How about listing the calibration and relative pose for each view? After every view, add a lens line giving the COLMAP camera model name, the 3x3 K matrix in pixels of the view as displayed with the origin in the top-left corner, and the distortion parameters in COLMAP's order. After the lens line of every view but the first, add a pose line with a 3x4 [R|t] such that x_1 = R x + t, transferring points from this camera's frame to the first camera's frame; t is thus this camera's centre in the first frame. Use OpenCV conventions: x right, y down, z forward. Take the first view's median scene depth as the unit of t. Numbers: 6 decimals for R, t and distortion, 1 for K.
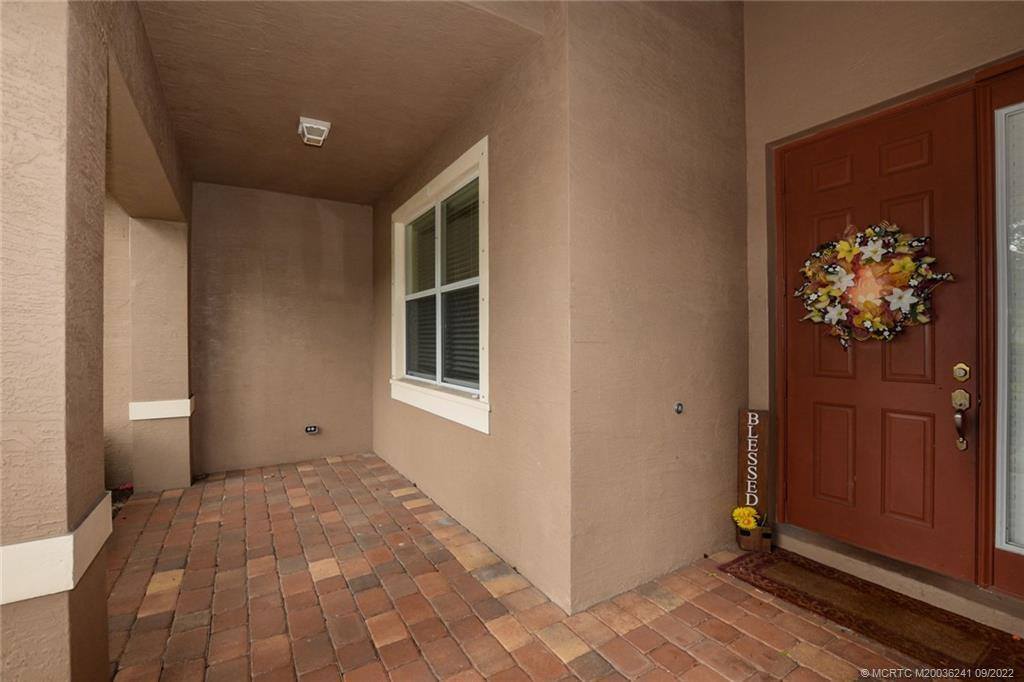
lens RADIAL K [[452.2, 0, 513.5], [0, 452.2, 340.8], [0, 0, 1]] dist [-0.015961, -0.000508]
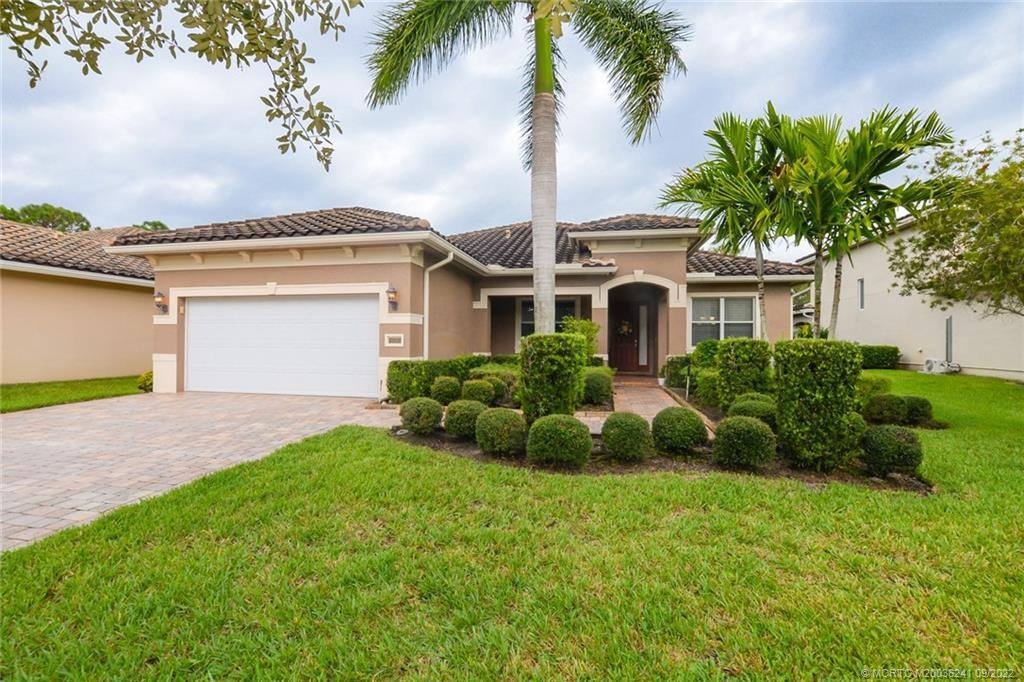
lens RADIAL K [[452.2, 0, 513.5], [0, 452.2, 340.8], [0, 0, 1]] dist [-0.015961, -0.000508]
pose [[0.680675, 0.012228, 0.732483, -4.863370], [-0.013470, 0.999901, -0.004175, 0.102050], [-0.732461, -0.007025, 0.680772, -2.155614]]
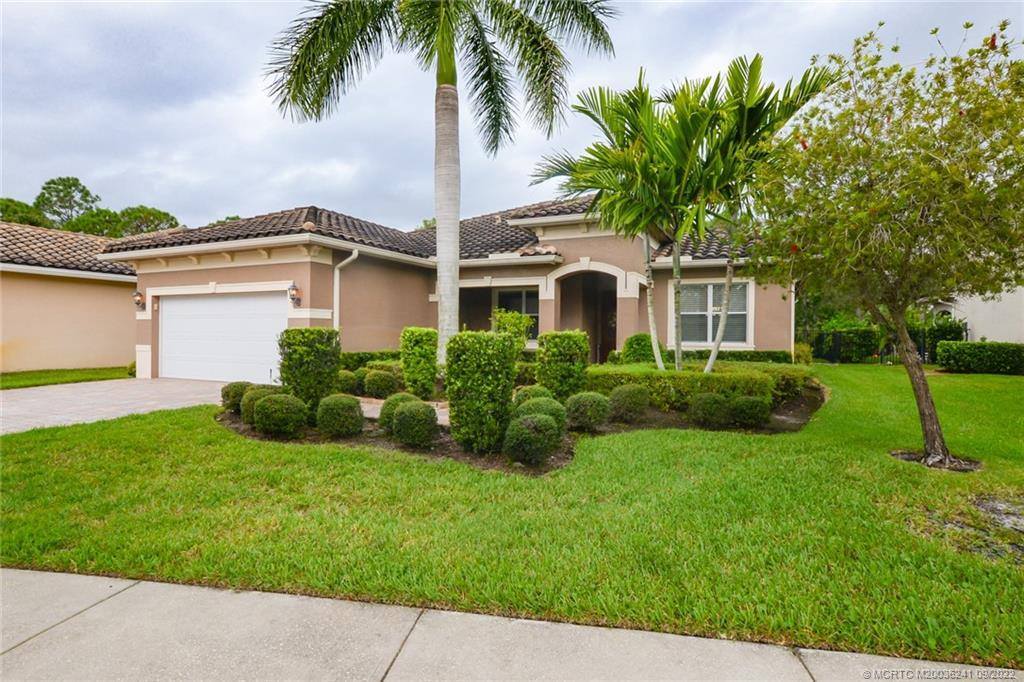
lens RADIAL K [[537.1, 0, 512.0], [0, 537.1, 341.0], [0, 0, 1]] dist [0.000669, 0.000672]
pose [[0.844148, 0.008144, 0.536048, -3.834498], [-0.016503, 0.999805, 0.010799, 0.080530], [-0.535856, -0.017962, 0.844118, -3.892908]]
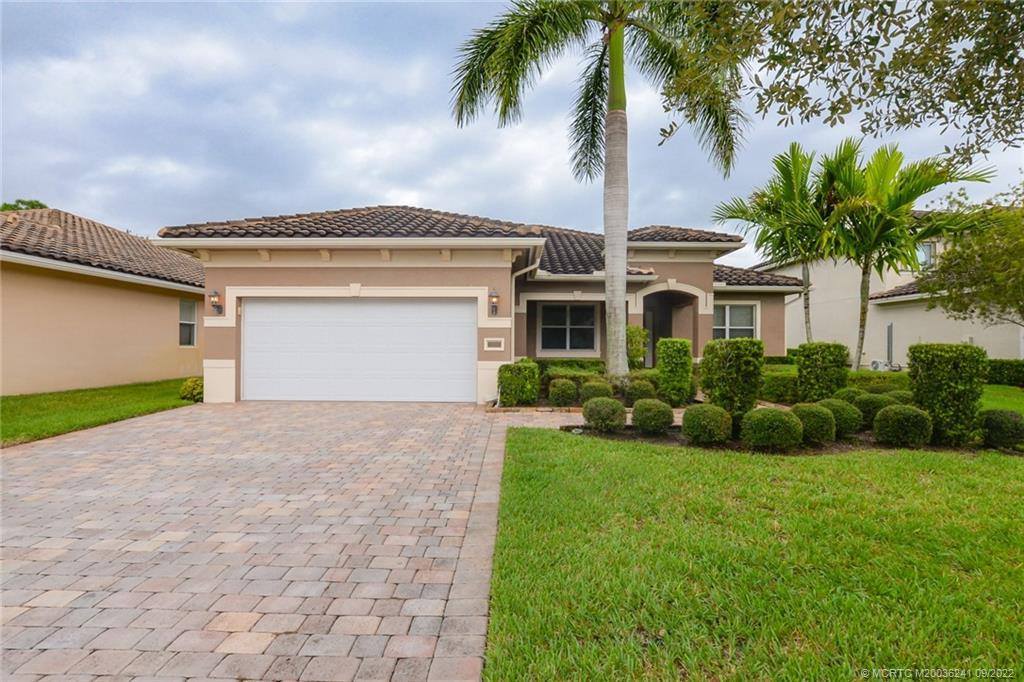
lens RADIAL K [[468.6, 0, 512.0], [0, 468.6, 347.5], [0, 0, 1]] dist [-0.013543, 0.000087]
pose [[0.532862, 0.005850, 0.846182, -5.956718], [-0.011750, 0.999931, 0.000487, 0.117313], [-0.846121, -0.010202, 0.532894, -1.171149]]
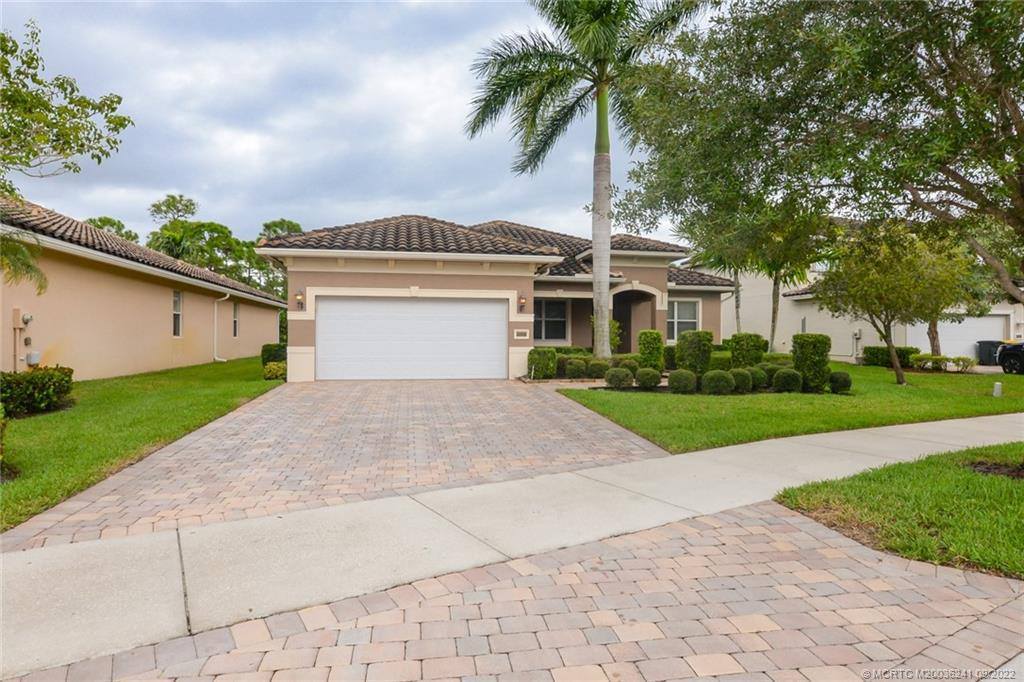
lens RADIAL K [[575.9, 0, 512.0], [0, 575.9, 341.0], [0, 0, 1]] dist [-0.000443, 0.000061]
pose [[0.364474, 0.003102, 0.931208, -8.517753], [-0.010484, 0.999945, 0.000772, 0.162445], [-0.931155, -0.010044, 0.364486, -1.182931]]
